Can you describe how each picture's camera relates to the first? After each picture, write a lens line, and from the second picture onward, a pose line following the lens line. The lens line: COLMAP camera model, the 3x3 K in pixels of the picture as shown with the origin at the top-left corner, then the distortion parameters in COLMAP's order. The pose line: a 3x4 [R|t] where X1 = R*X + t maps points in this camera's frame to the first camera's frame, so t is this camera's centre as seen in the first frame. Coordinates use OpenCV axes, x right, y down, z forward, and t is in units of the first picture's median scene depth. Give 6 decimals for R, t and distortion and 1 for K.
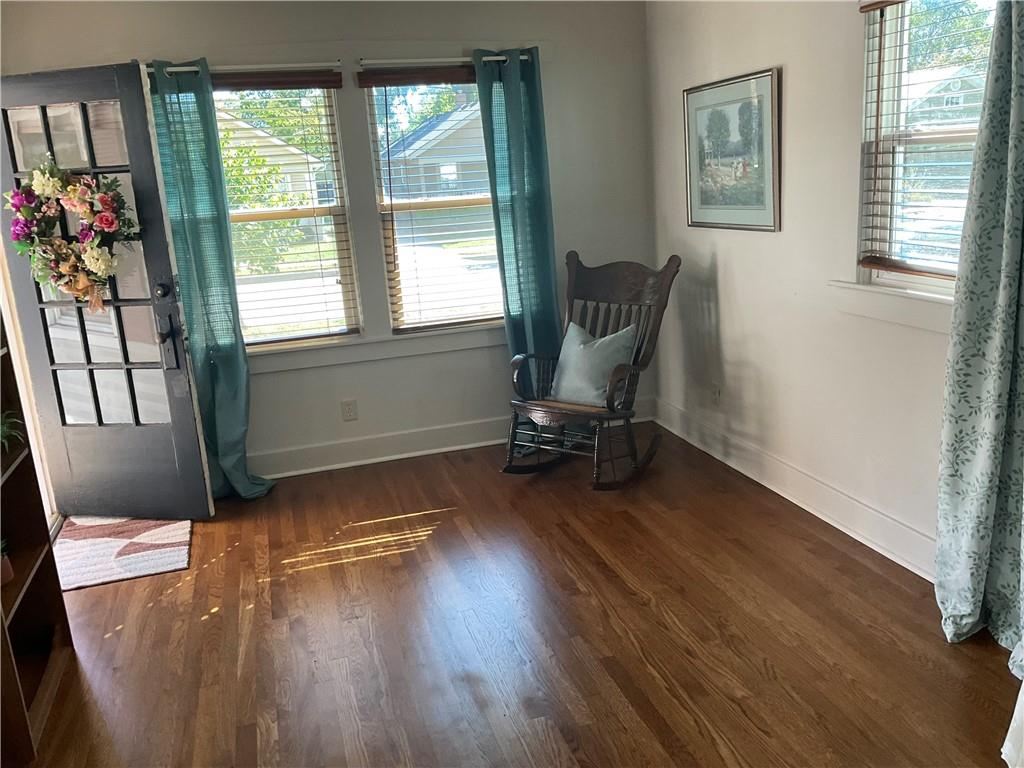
lens RADIAL K [[860.6, 0, 514.7], [0, 860.6, 378.2], [0, 0, 1]] dist [0.088442, -0.149096]
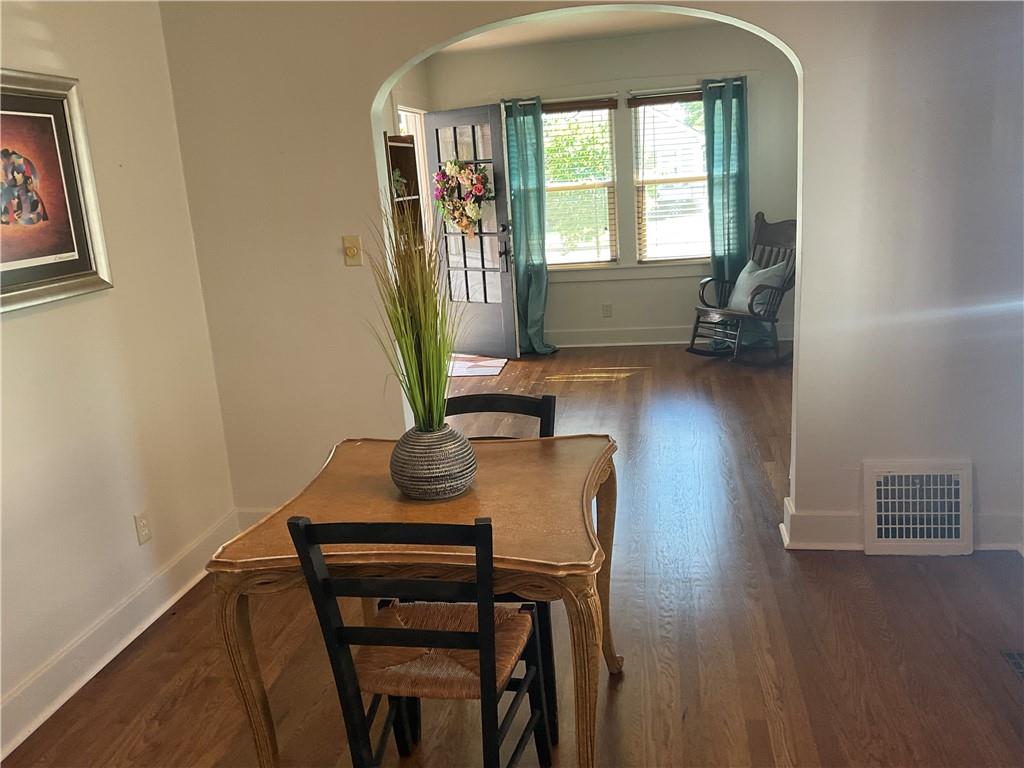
lens RADIAL K [[860.6, 0, 514.4], [0, 860.6, 387.4], [0, 0, 1]] dist [0.088442, -0.149096]
pose [[0.899394, 0.109361, -0.423238, 0.397274], [-0.093895, 0.993932, 0.057292, 0.118341], [0.426936, -0.011788, 0.904205, -0.597778]]
